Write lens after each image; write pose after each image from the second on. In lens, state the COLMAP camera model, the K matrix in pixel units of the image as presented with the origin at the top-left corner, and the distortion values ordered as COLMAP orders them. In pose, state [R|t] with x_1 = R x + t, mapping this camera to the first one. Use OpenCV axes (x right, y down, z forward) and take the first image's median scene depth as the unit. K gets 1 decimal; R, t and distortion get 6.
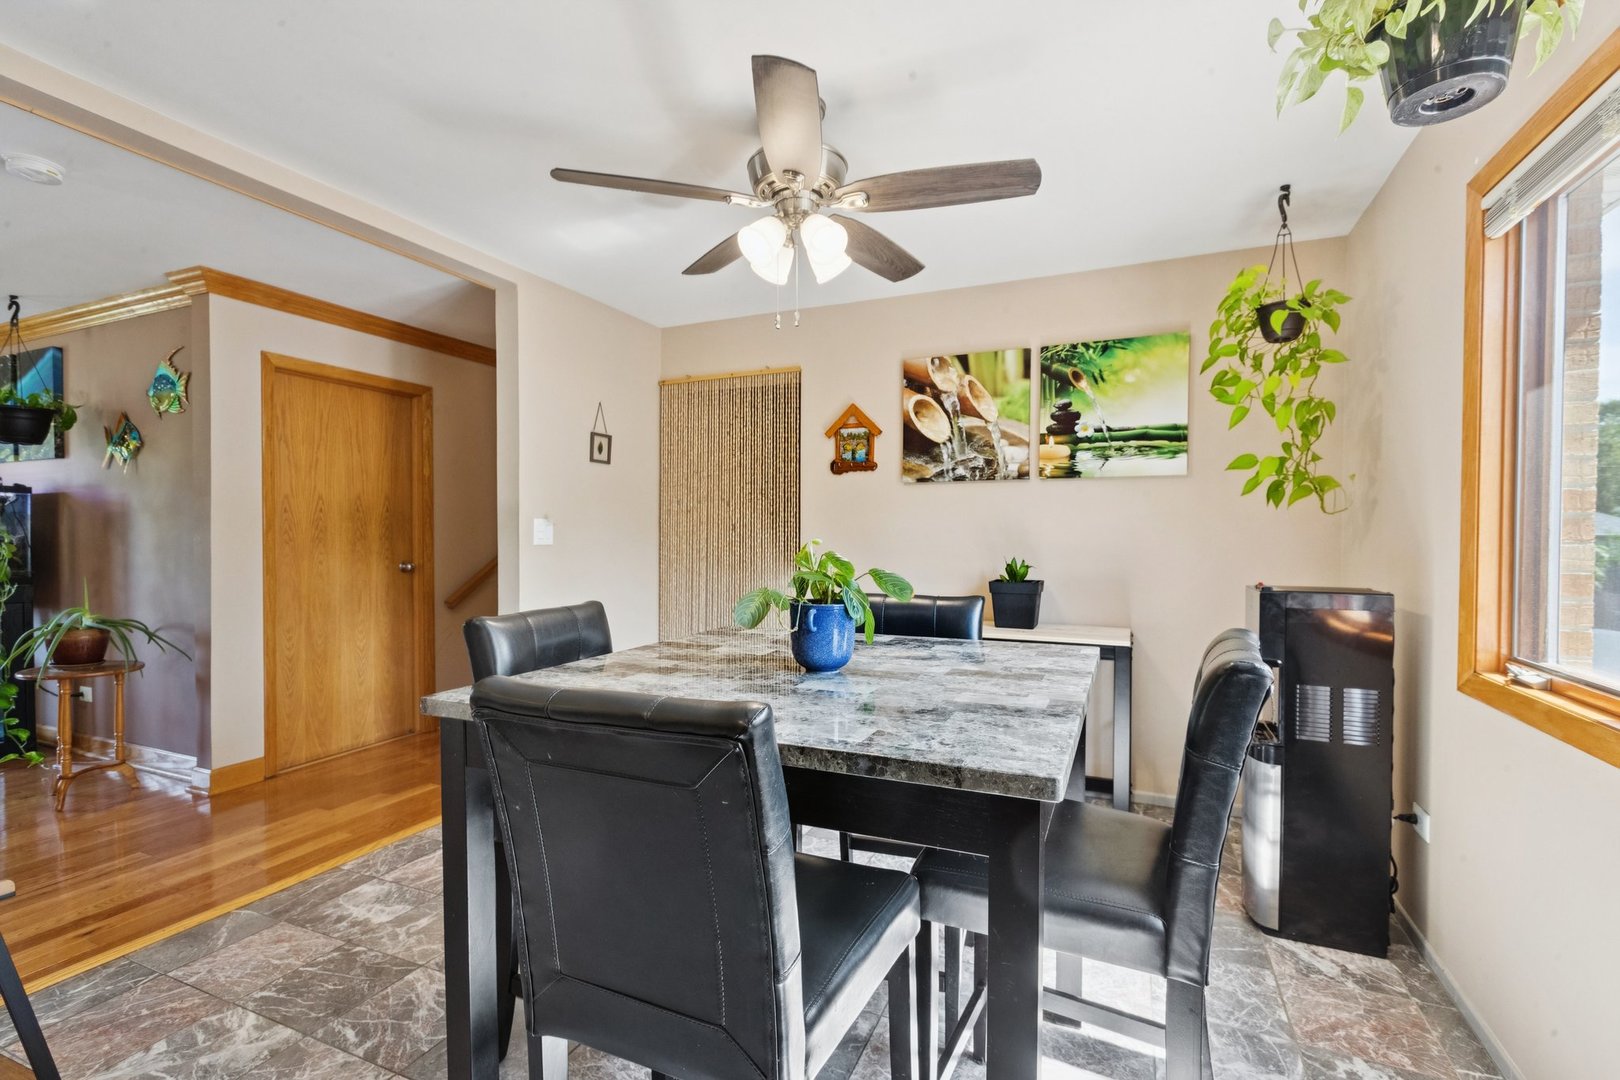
lens RADIAL K [[748.7, 0, 811.7], [0, 748.7, 542.7], [0, 0, 1]] dist [0.000951, 0.001244]
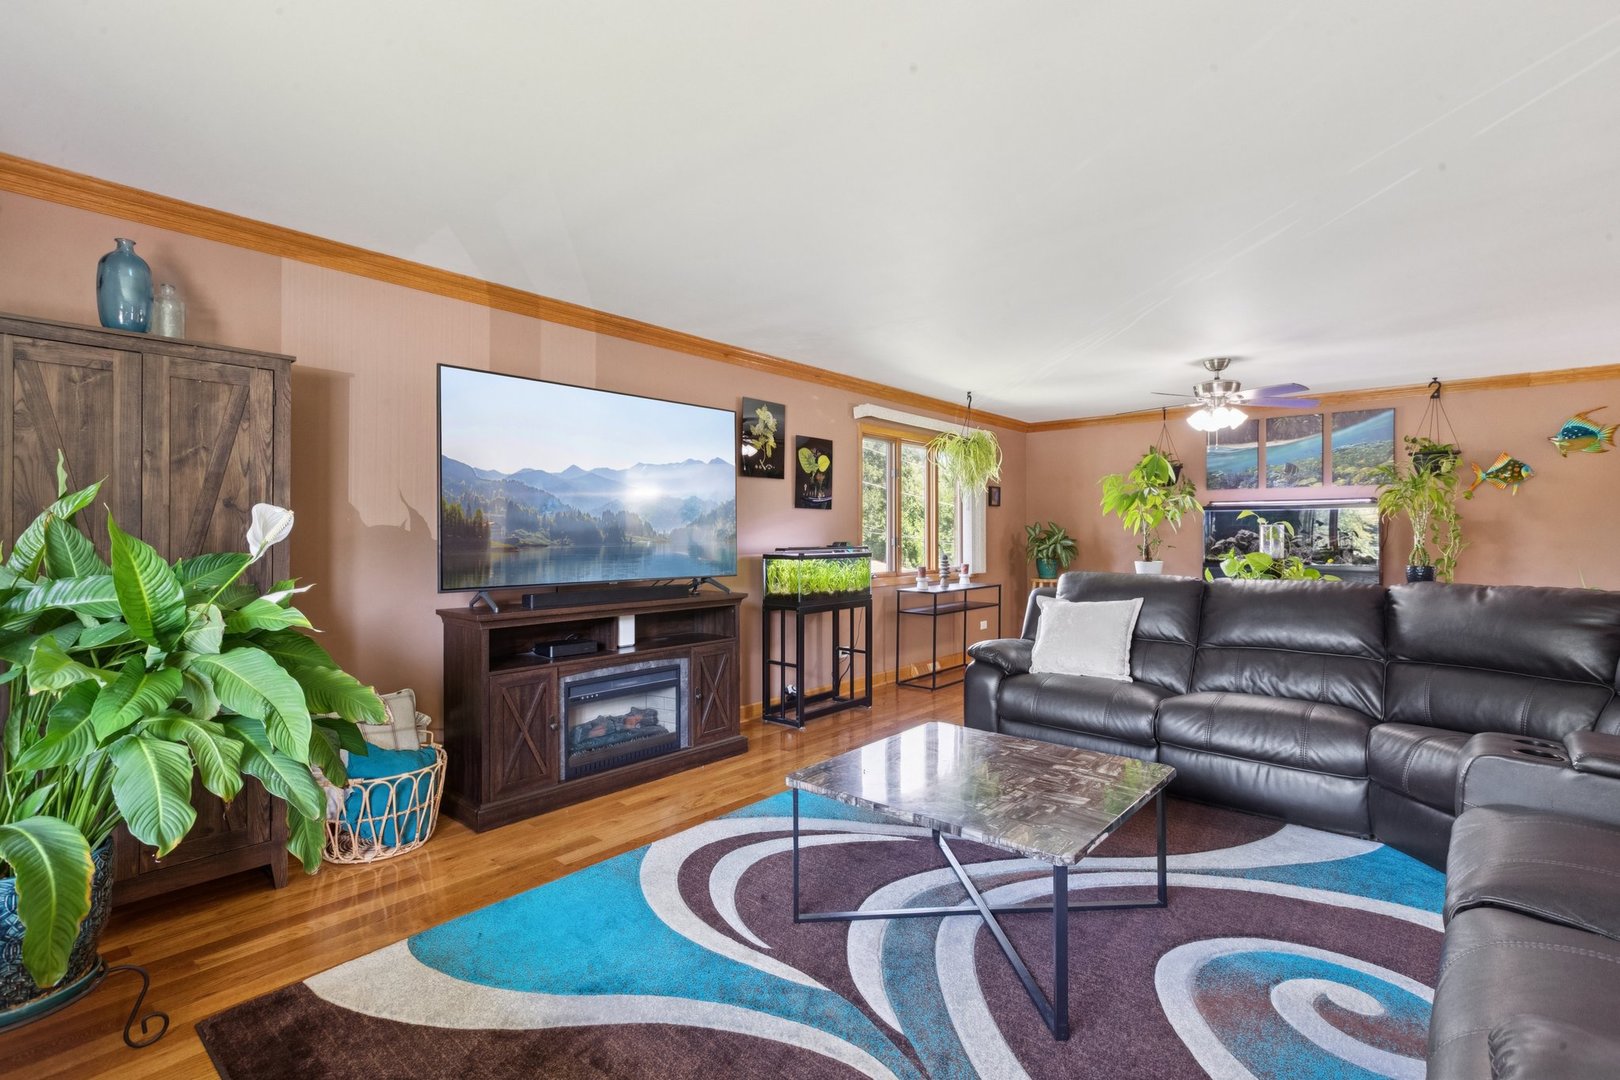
lens RADIAL K [[748.7, 0, 807.9], [0, 748.7, 530.6], [0, 0, 1]] dist [0.000951, 0.001244]
pose [[0.957661, -0.001706, -0.287892, -1.946760], [-0.002437, 0.999899, -0.014032, 0.000698], [0.287887, 0.014139, 0.957560, -0.837854]]
